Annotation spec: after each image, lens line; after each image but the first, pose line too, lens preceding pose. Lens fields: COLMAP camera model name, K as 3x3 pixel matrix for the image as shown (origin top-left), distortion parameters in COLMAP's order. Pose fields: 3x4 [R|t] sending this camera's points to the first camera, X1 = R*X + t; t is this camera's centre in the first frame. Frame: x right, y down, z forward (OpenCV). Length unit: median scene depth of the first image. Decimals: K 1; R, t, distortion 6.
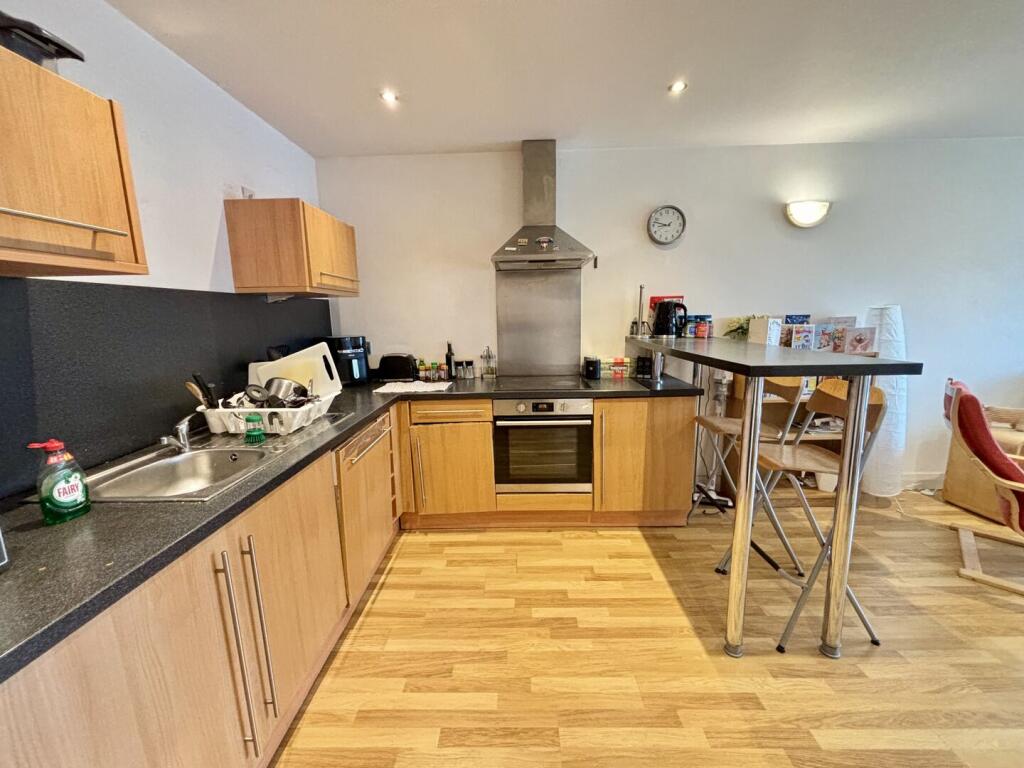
lens RADIAL K [[411.7, 0, 510.9], [0, 411.7, 383.2], [0, 0, 1]] dist [0.001214, 0.000488]
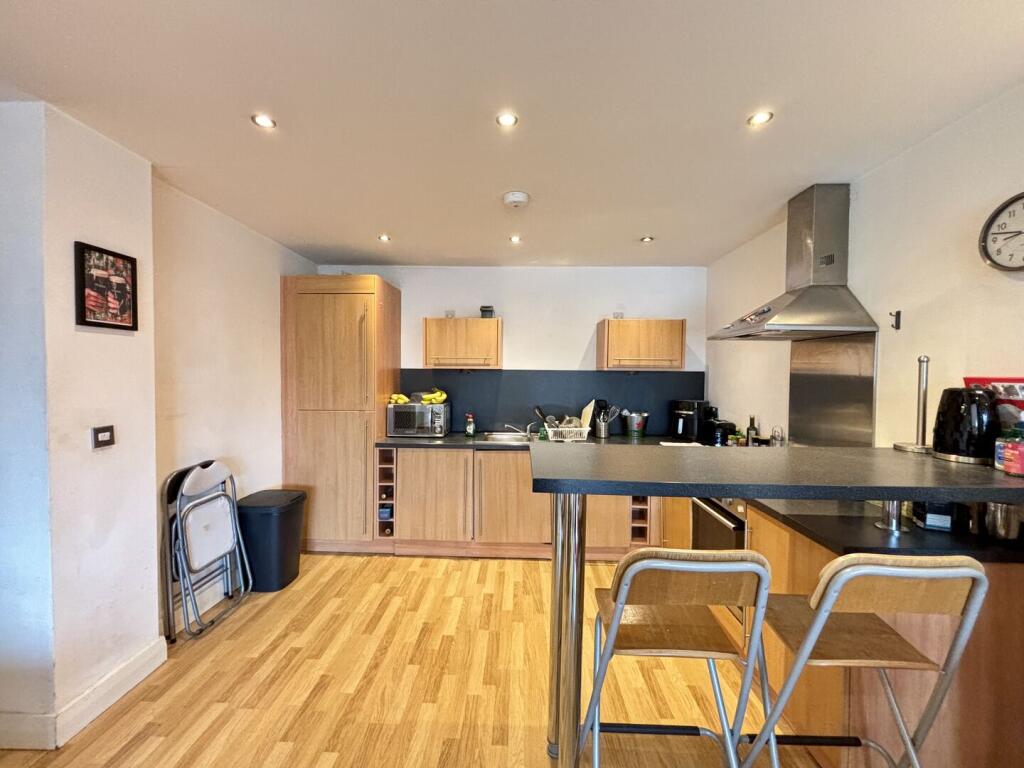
lens RADIAL K [[411.7, 0, 510.9], [0, 411.7, 383.2], [0, 0, 1]] dist [0.001214, 0.000488]
pose [[-0.001869, 0.046253, -0.998928, 0.977263], [-0.176674, 0.983201, 0.045855, -0.143256], [0.984268, 0.176570, 0.006334, 0.496609]]
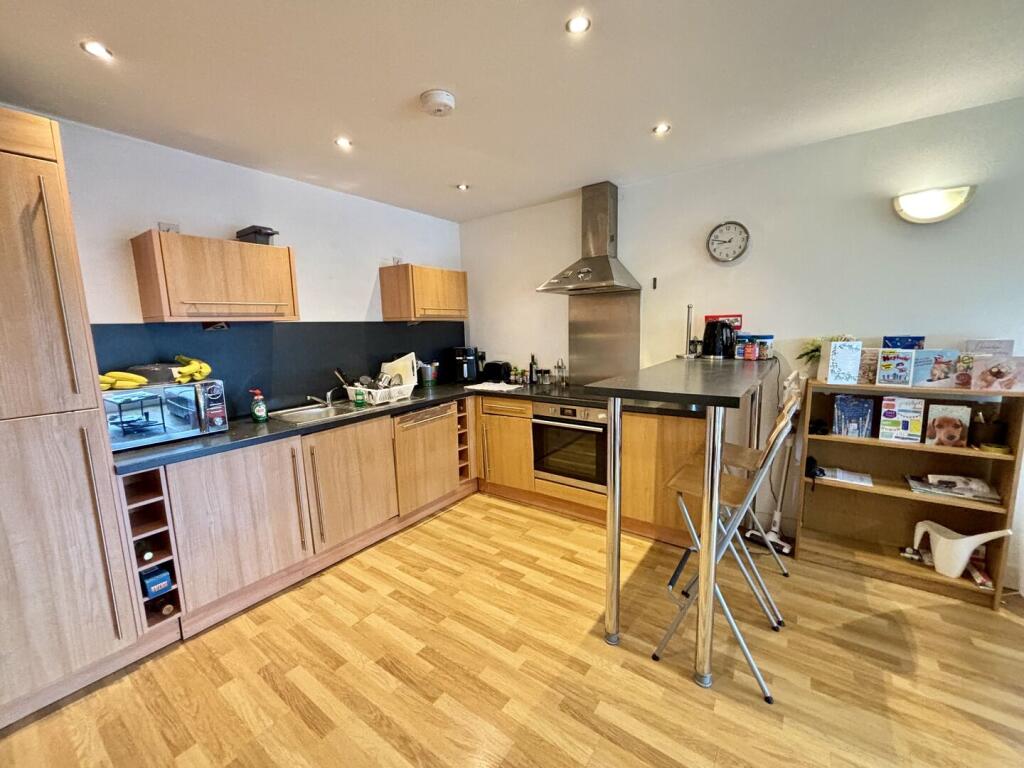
lens RADIAL K [[409.8, 0, 512.0], [0, 409.8, 384.0], [0, 0, 1]] dist [0.001455, 0.000197]
pose [[0.822247, 0.079751, -0.563516, 0.598921], [-0.086268, 0.996158, 0.015103, -0.026399], [0.562555, 0.036195, 0.825967, -0.070379]]
